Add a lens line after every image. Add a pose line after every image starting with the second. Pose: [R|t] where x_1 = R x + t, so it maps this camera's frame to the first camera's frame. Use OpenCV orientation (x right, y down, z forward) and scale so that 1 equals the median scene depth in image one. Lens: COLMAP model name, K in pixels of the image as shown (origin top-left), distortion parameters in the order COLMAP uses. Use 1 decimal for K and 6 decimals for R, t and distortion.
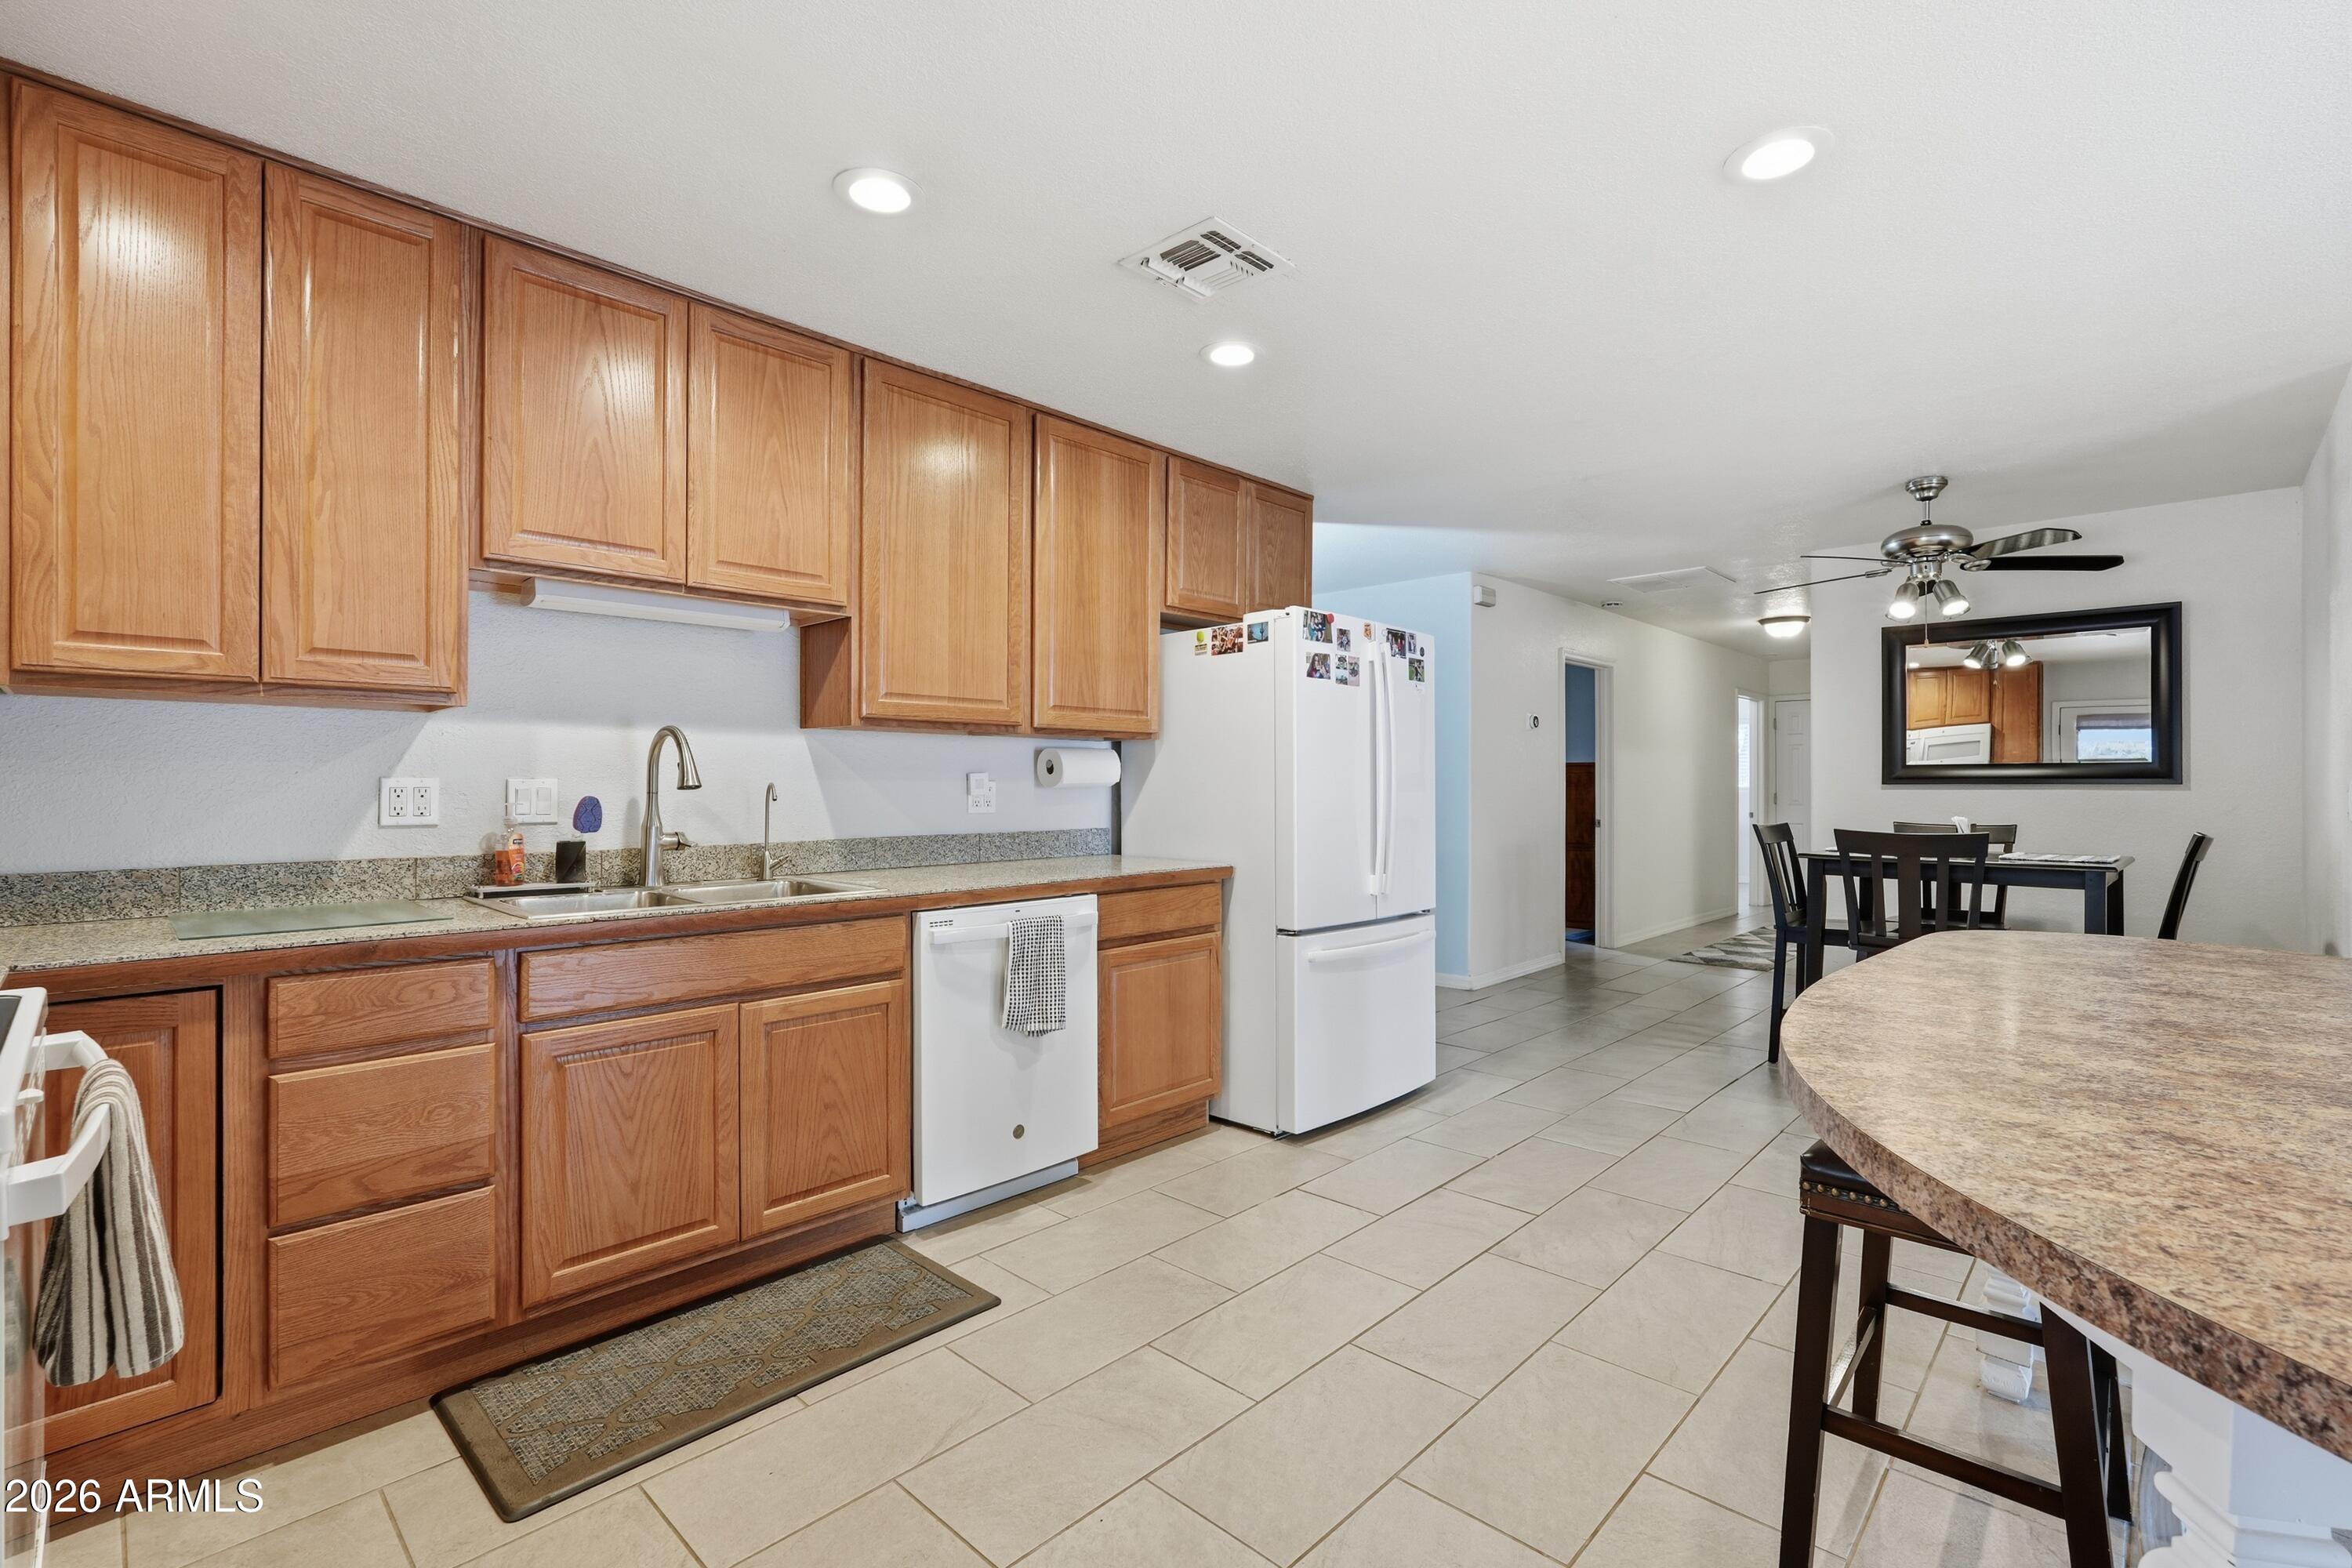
lens RADIAL K [[1054.2, 0, 1176.3], [0, 1054.2, 780.5], [0, 0, 1]] dist [-0.019880, 0.010151]
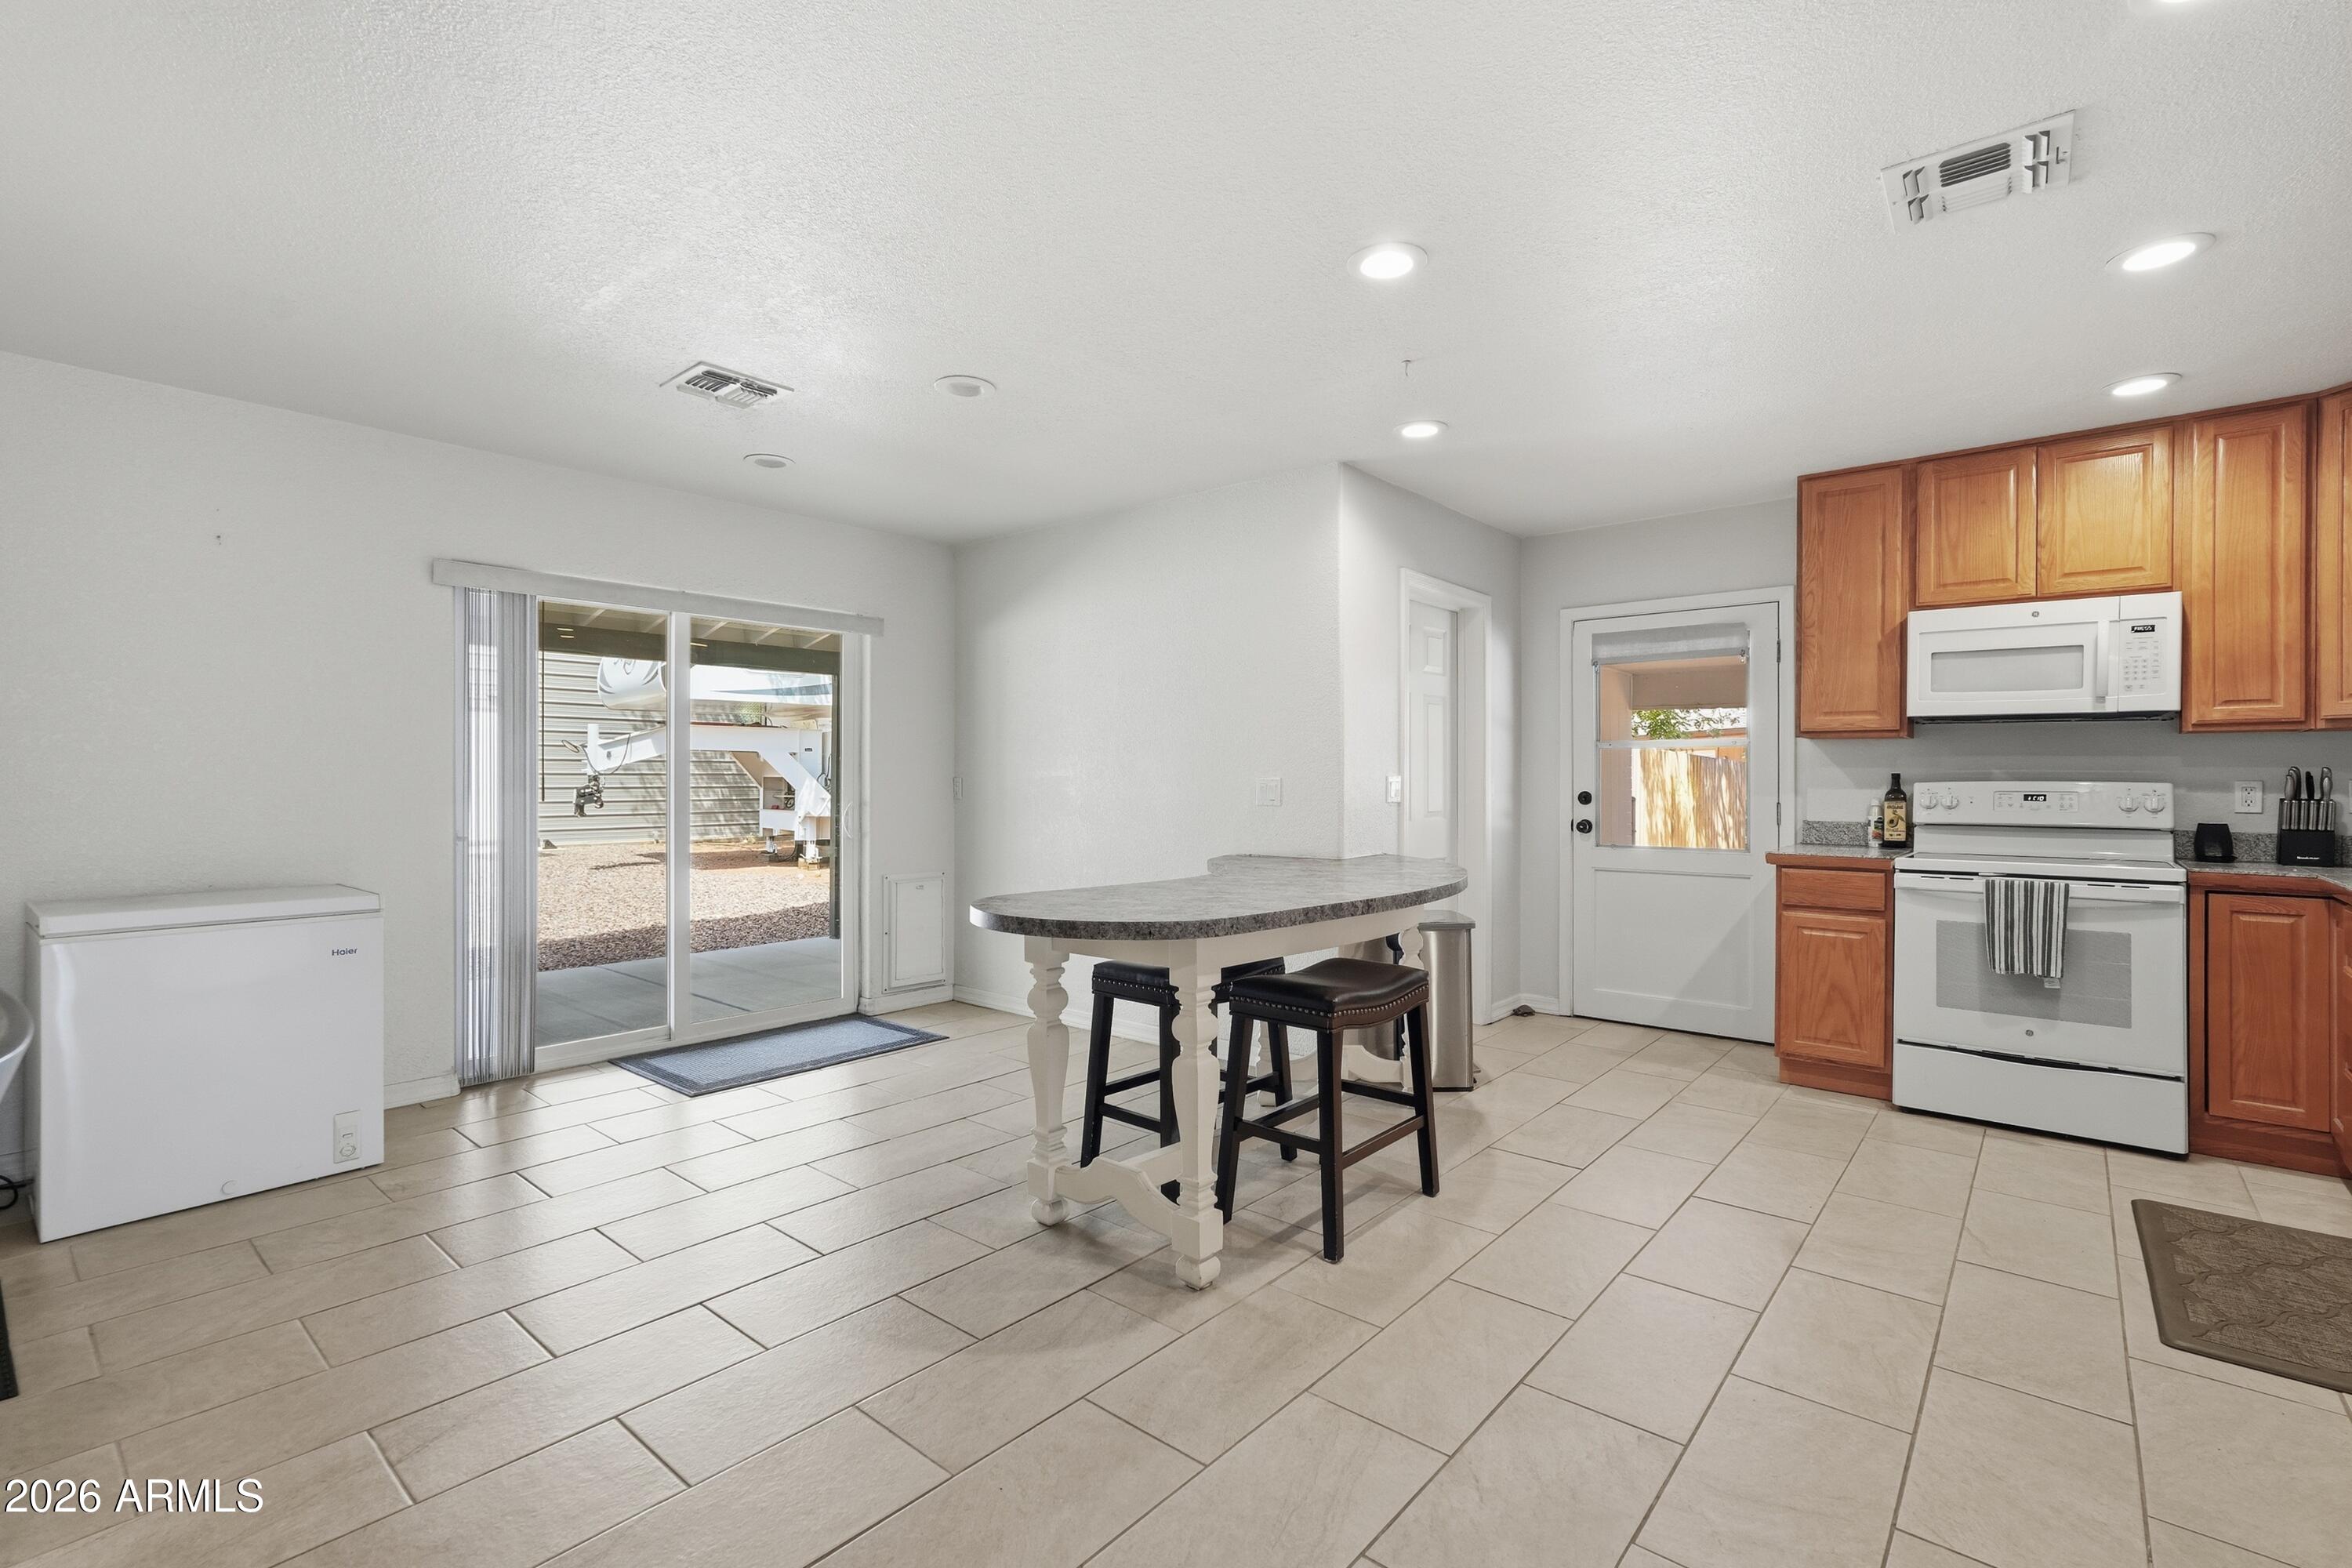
lens RADIAL K [[1054.2, 0, 1176.3], [0, 1054.2, 780.5], [0, 0, 1]] dist [-0.019880, 0.010151]
pose [[-0.998439, -0.004420, -0.055677, 0.582150], [-0.004333, 0.999989, -0.001686, 0.007059], [0.055683, -0.001442, -0.998447, 1.447515]]
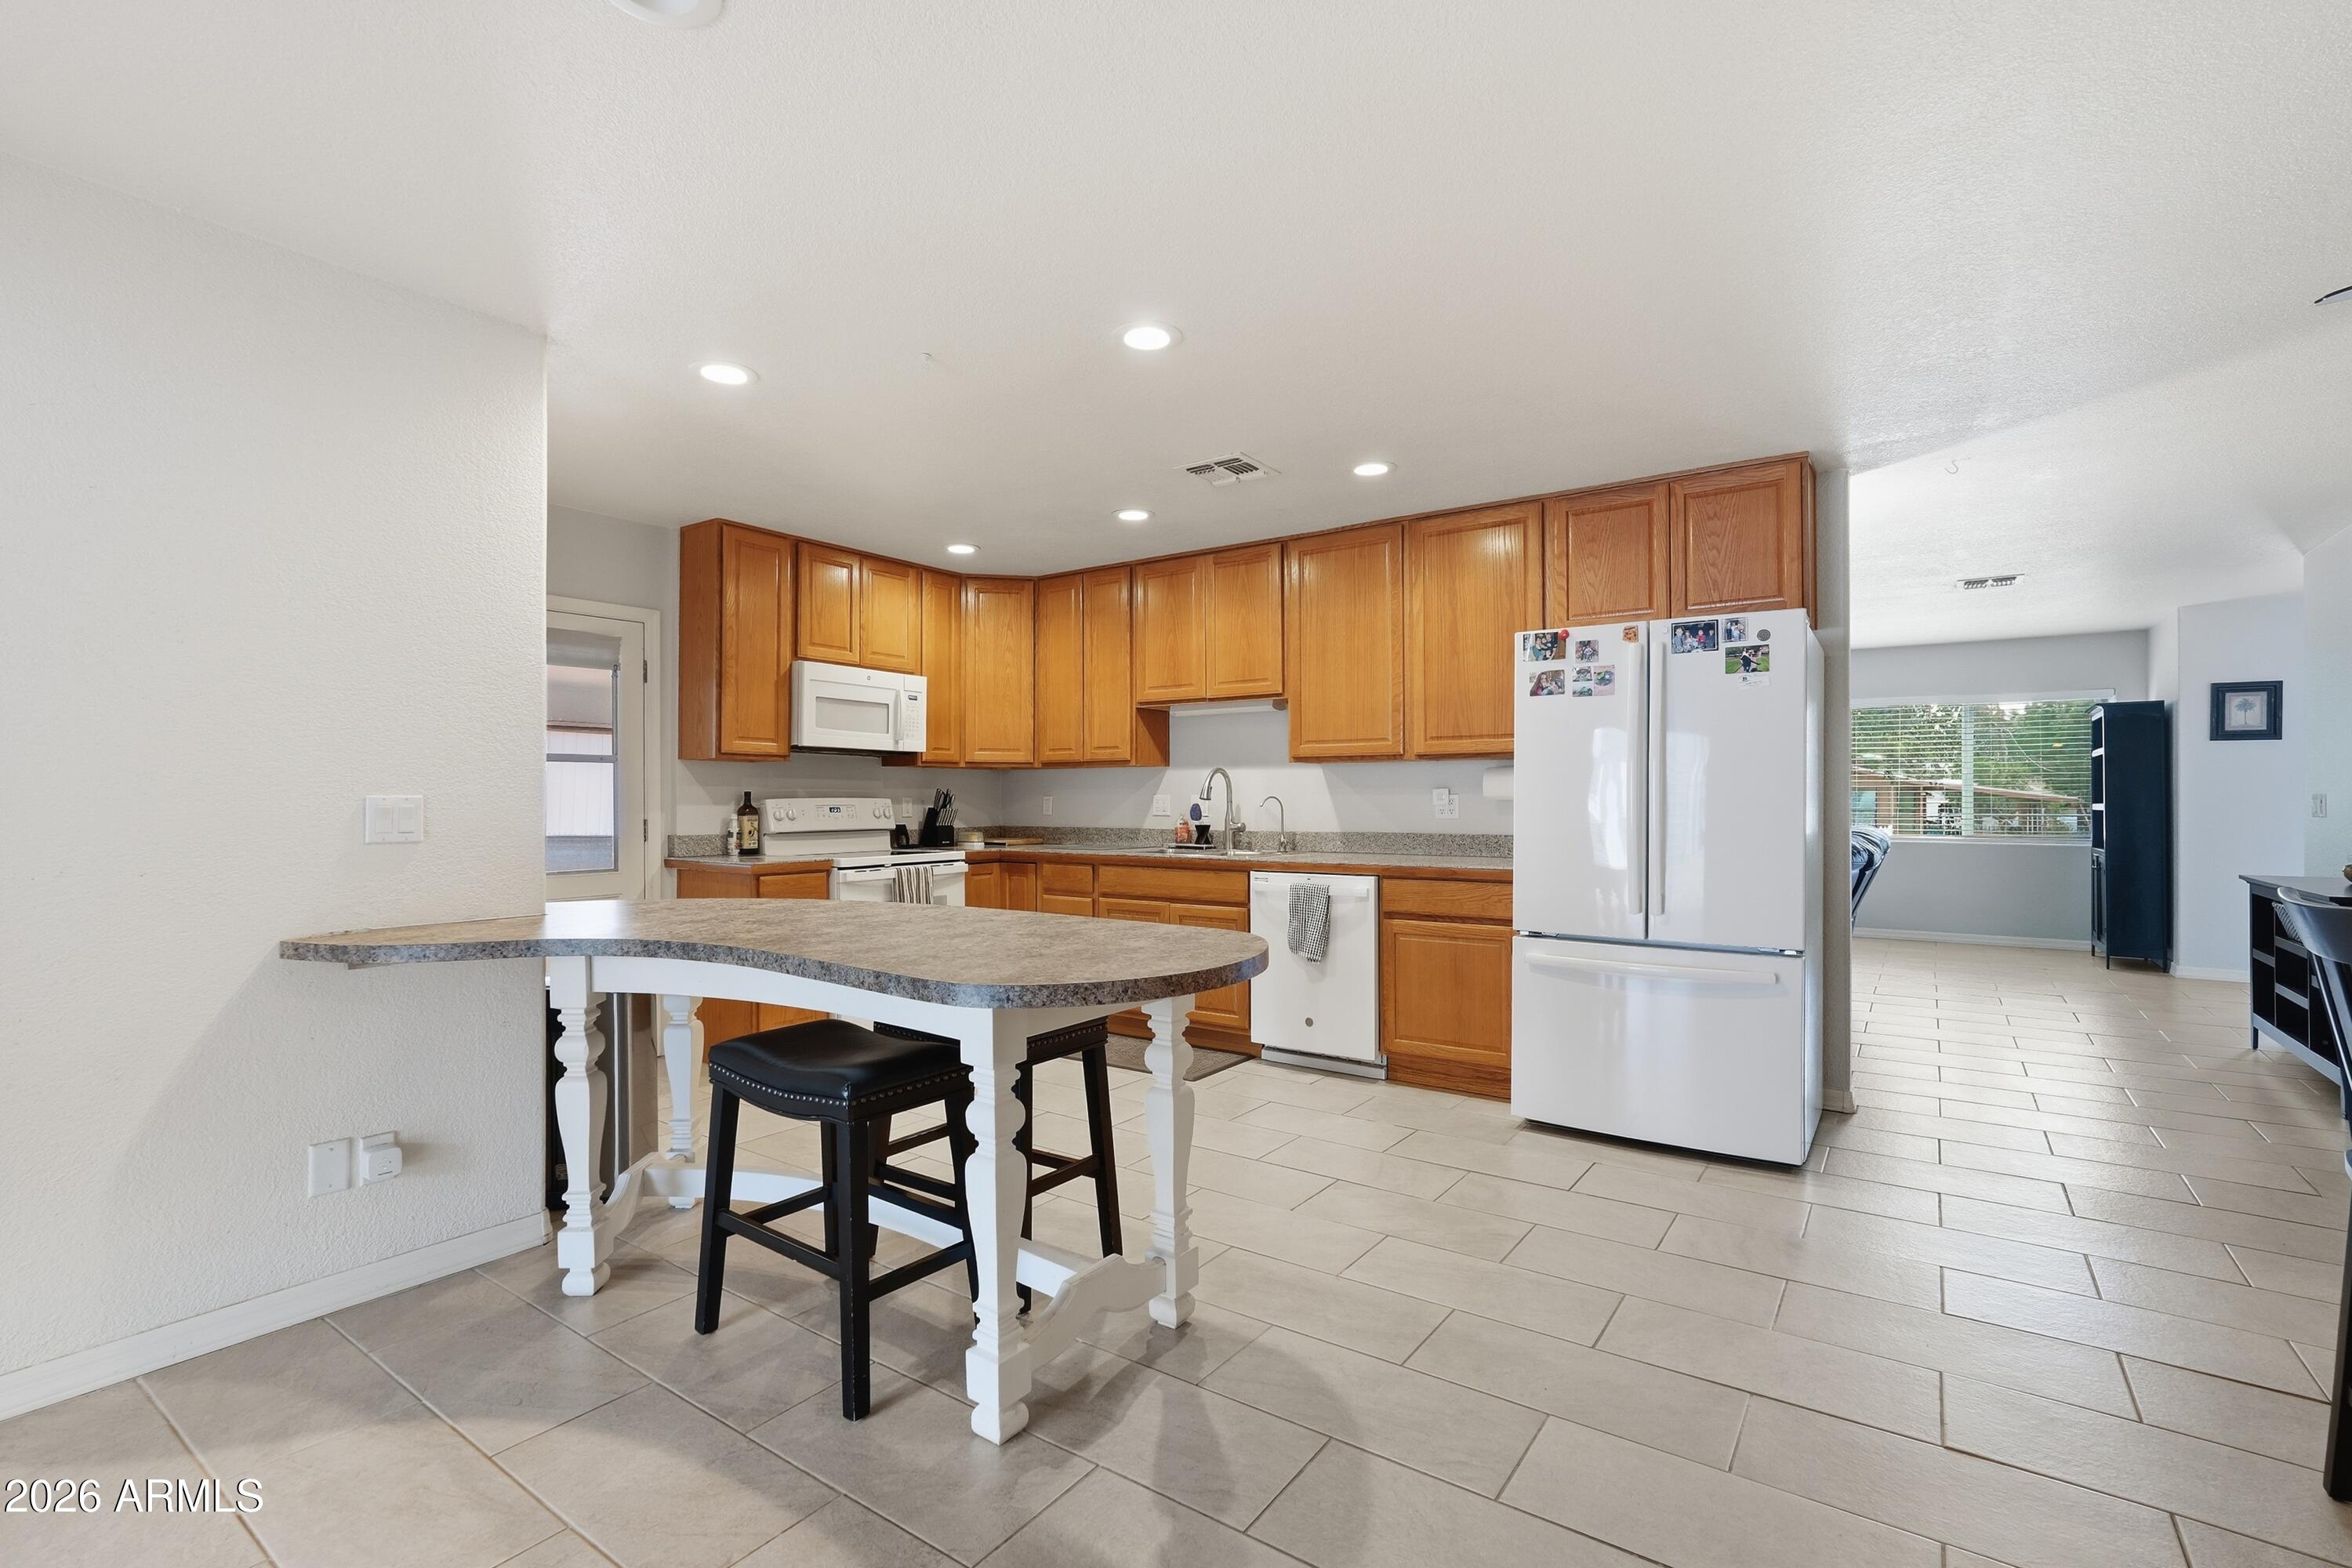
lens RADIAL K [[1063.5, 0, 1177.4], [0, 1063.5, 795.2], [0, 0, 1]] dist [-0.001459, -0.000088]
pose [[0.140576, -0.003656, -0.990063, 1.285291], [0.004122, 0.999987, -0.003108, 0.004729], [0.990061, -0.003644, 0.140590, 0.554662]]
